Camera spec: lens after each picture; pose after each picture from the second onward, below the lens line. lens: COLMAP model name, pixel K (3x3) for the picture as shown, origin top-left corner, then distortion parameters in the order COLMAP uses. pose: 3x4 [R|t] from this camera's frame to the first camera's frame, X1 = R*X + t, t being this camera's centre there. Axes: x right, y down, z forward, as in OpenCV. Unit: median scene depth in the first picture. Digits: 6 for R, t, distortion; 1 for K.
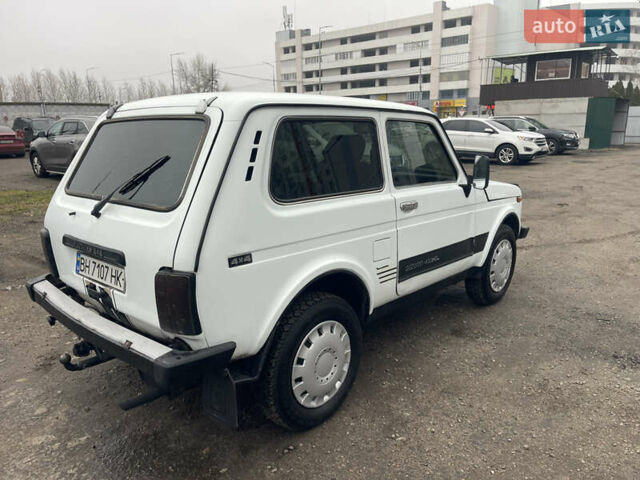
lens RADIAL K [[491.3, 0, 326.3], [0, 491.3, 241.6], [0, 0, 1]] dist [0.108983, -0.142630]
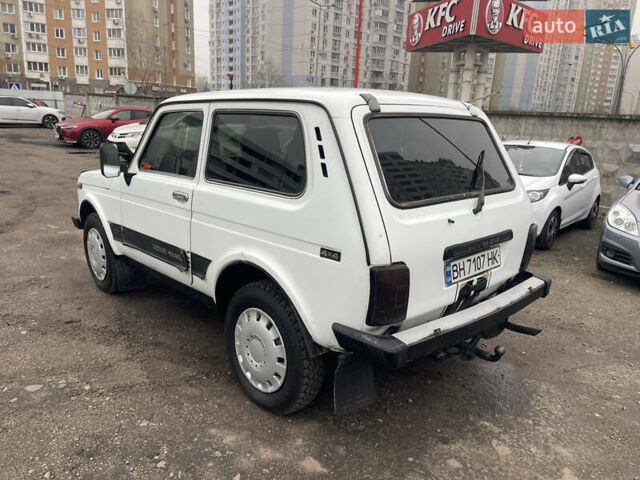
lens RADIAL K [[491.3, 0, 326.3], [0, 491.3, 241.6], [0, 0, 1]] dist [0.108983, -0.142630]
pose [[0.058562, -0.232152, 0.970915, -0.174974], [0.187839, 0.957774, 0.217680, -0.032497], [-0.980452, 0.169628, 0.099697, 0.141361]]
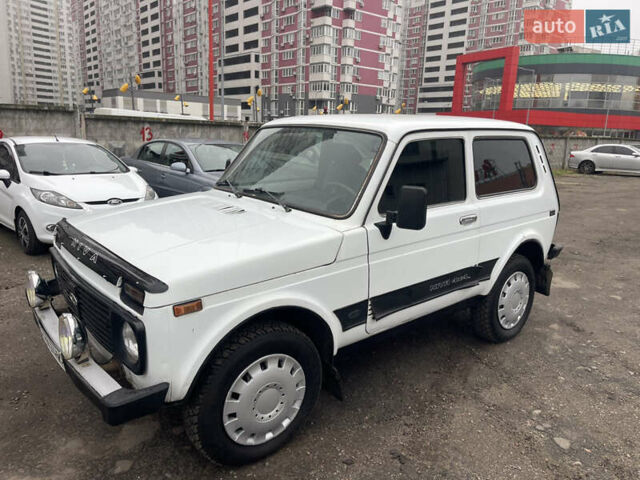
lens RADIAL K [[491.3, 0, 326.3], [0, 491.3, 241.6], [0, 0, 1]] dist [0.108983, -0.142630]
pose [[-0.994770, -0.043293, 0.092508, -0.005314], [0.002029, 0.897165, 0.441690, -0.083167], [-0.102117, 0.439568, -0.892385, 0.339033]]
